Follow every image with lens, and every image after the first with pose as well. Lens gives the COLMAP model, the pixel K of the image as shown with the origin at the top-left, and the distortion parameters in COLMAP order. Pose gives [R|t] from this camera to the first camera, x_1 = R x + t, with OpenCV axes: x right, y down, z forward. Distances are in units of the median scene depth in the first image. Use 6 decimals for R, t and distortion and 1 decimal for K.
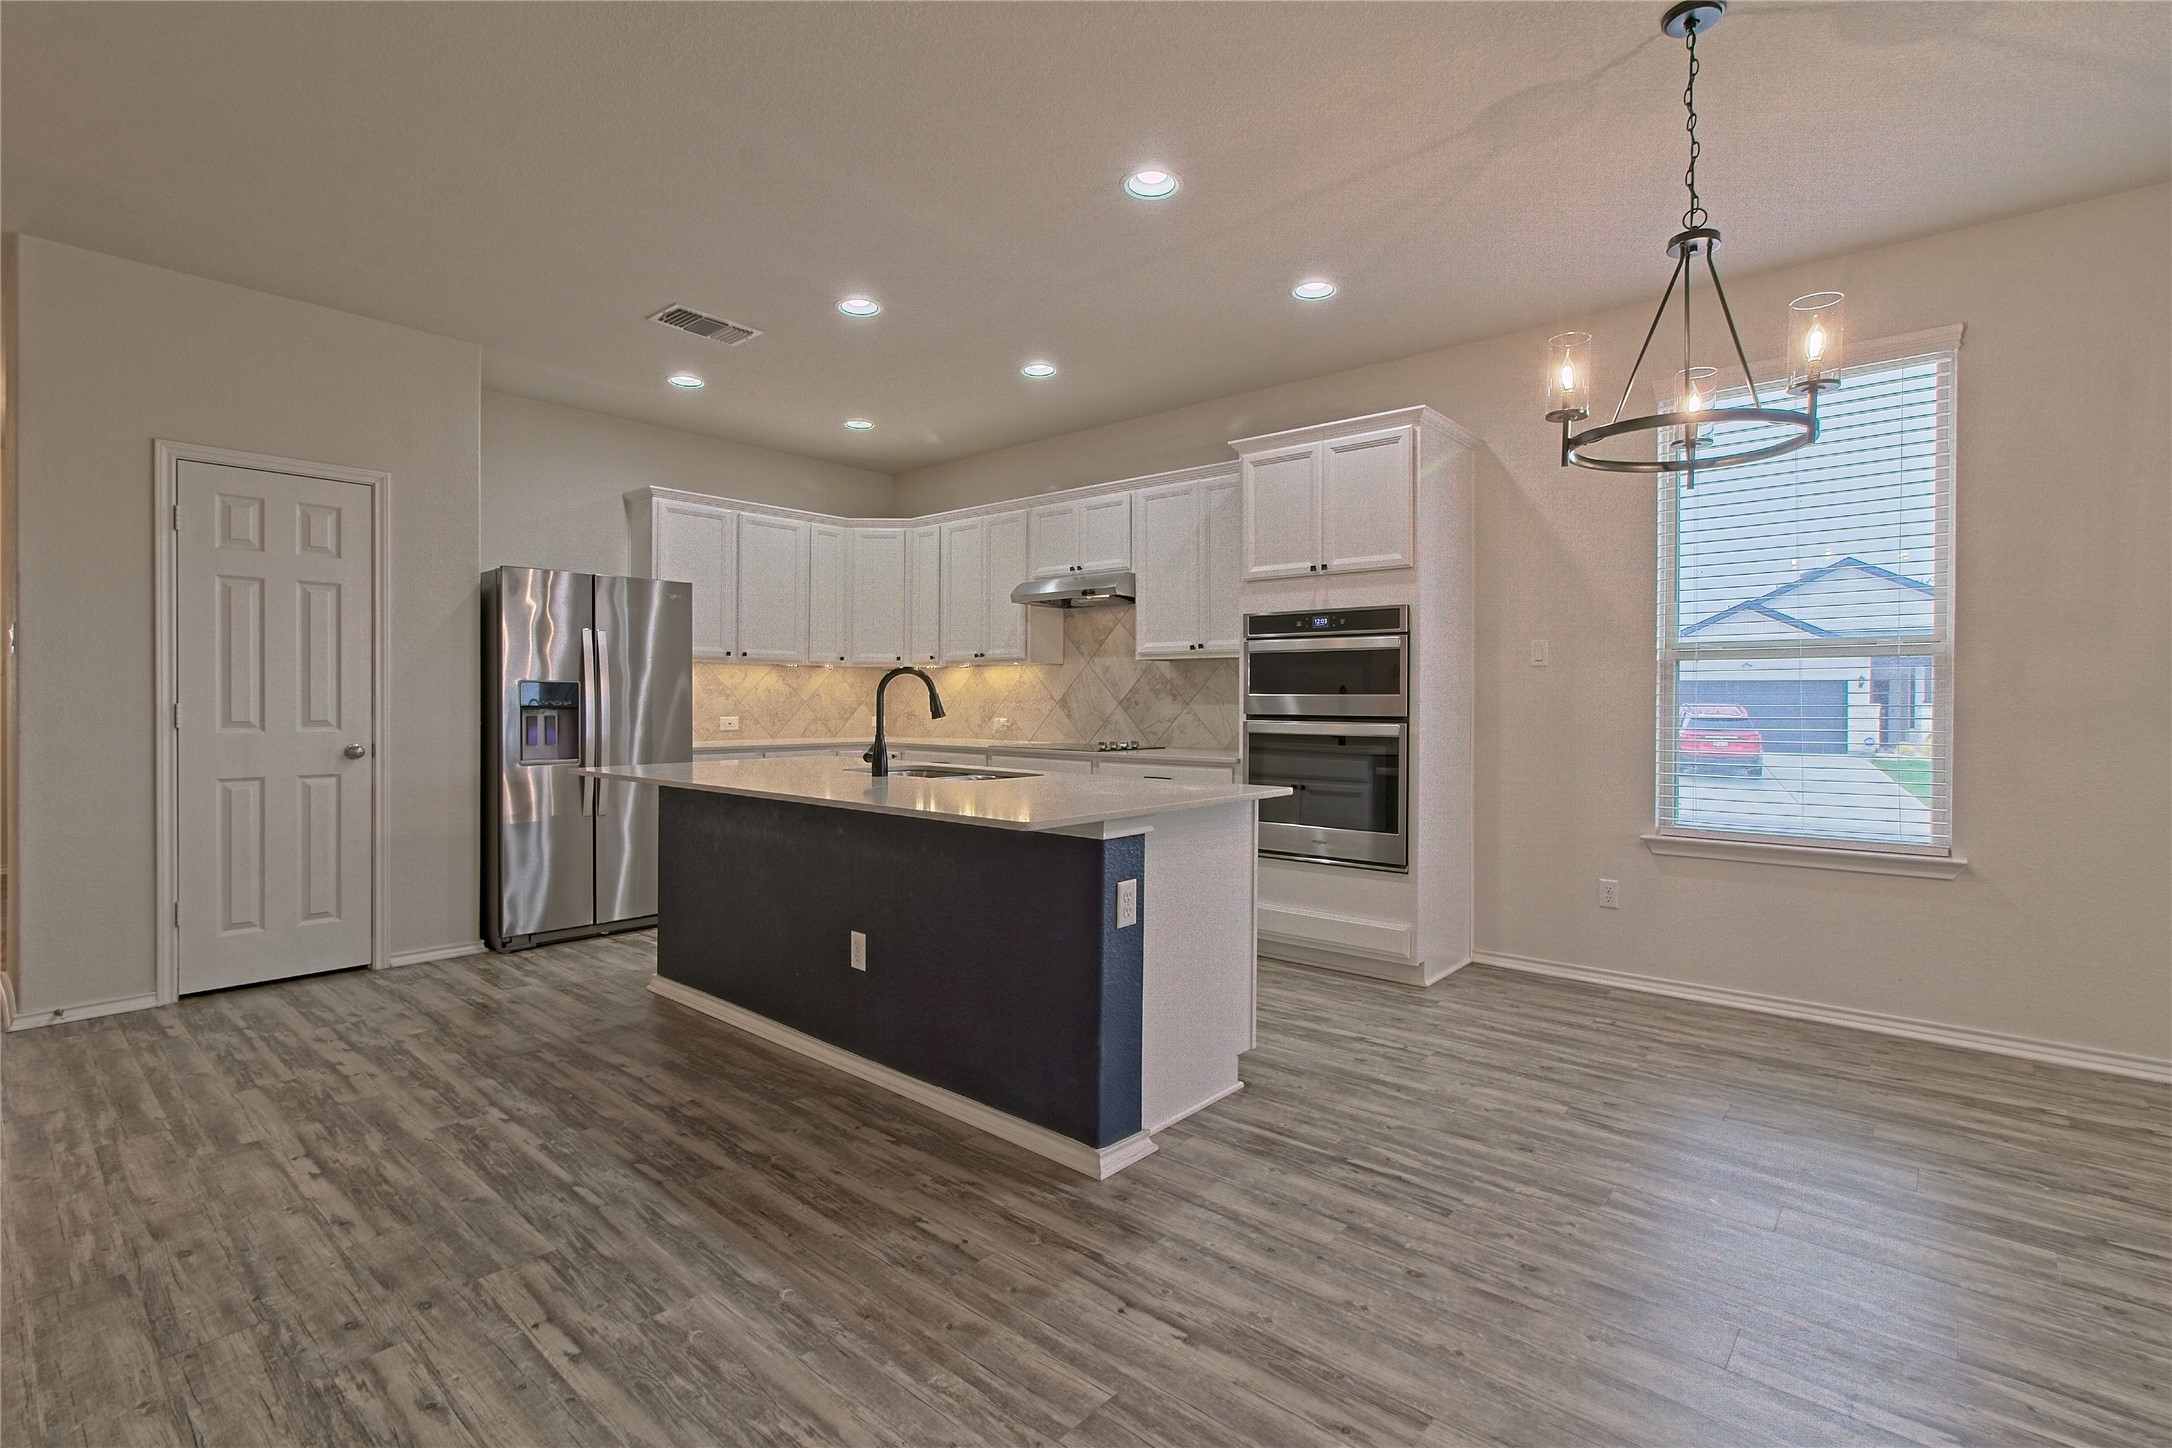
lens RADIAL K [[999.5, 0, 1070.2], [0, 999.5, 715.0], [0, 0, 1]] dist [-0.000818, -0.000022]
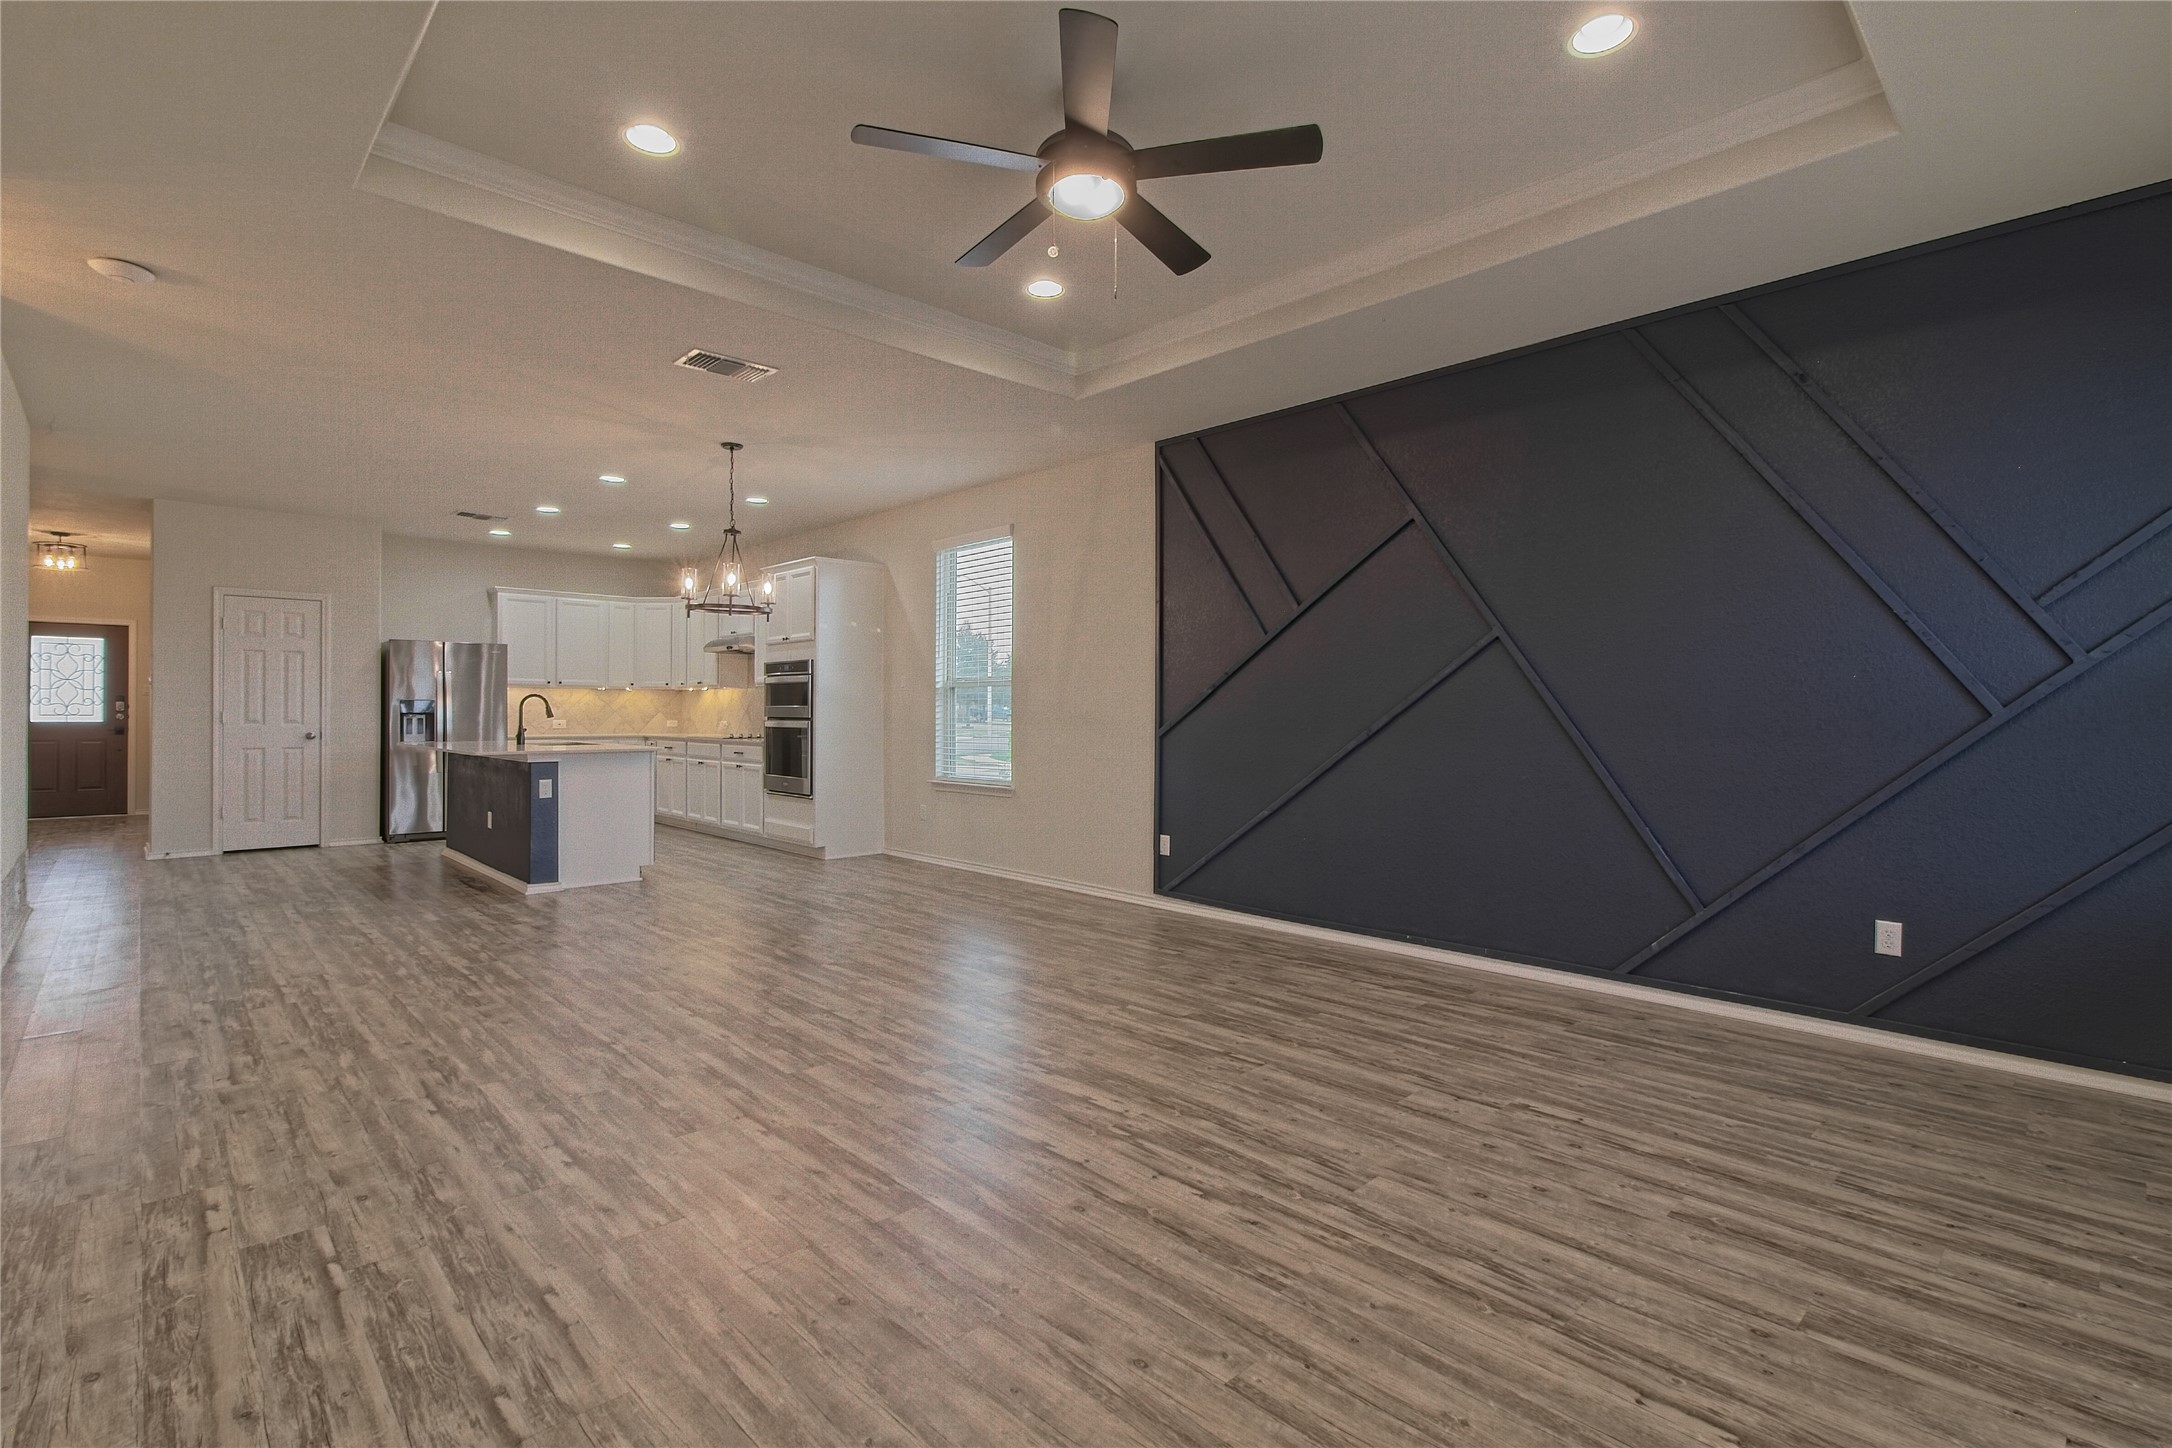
lens RADIAL K [[998.5, 0, 1077.9], [0, 998.5, 713.3], [0, 0, 1]] dist [-0.006369, 0.001635]
pose [[0.996416, -0.000216, -0.084593, 1.177724], [-0.000965, 0.999903, -0.013929, 0.022378], [0.084588, 0.013961, 0.996318, -1.021382]]
